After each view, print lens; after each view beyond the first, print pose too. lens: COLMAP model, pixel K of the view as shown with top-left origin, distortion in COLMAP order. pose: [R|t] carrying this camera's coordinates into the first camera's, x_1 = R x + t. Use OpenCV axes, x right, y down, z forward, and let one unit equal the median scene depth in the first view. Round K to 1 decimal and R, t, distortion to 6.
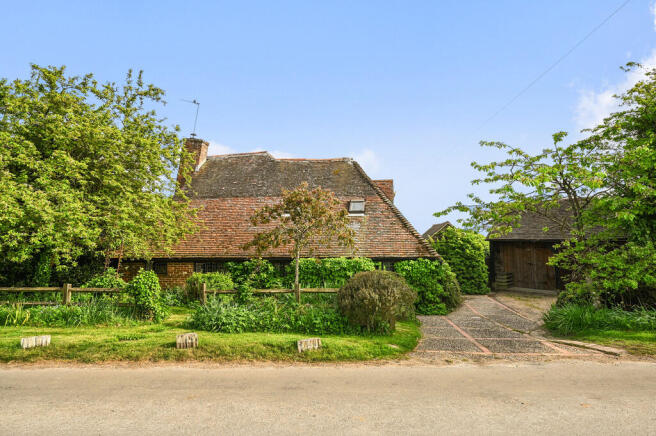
lens RADIAL K [[357.4, 0, 328.0], [0, 357.4, 218.0], [0, 0, 1]] dist [0.000312, 0.000029]
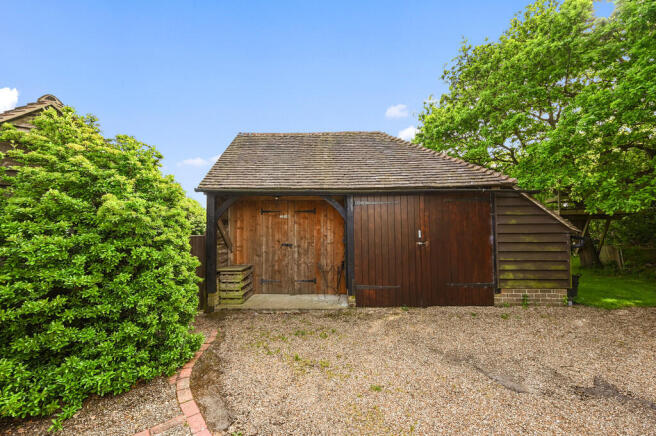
lens RADIAL K [[268.6, 0, 328.0], [0, 268.6, 218.0], [0, 0, 1]] dist [-0.000464, -0.000150]
pose [[0.659700, 0.032939, 0.750806, 0.346349], [-0.050430, 0.998727, 0.000494, 0.094289], [-0.749835, -0.038189, 0.660522, 0.766775]]
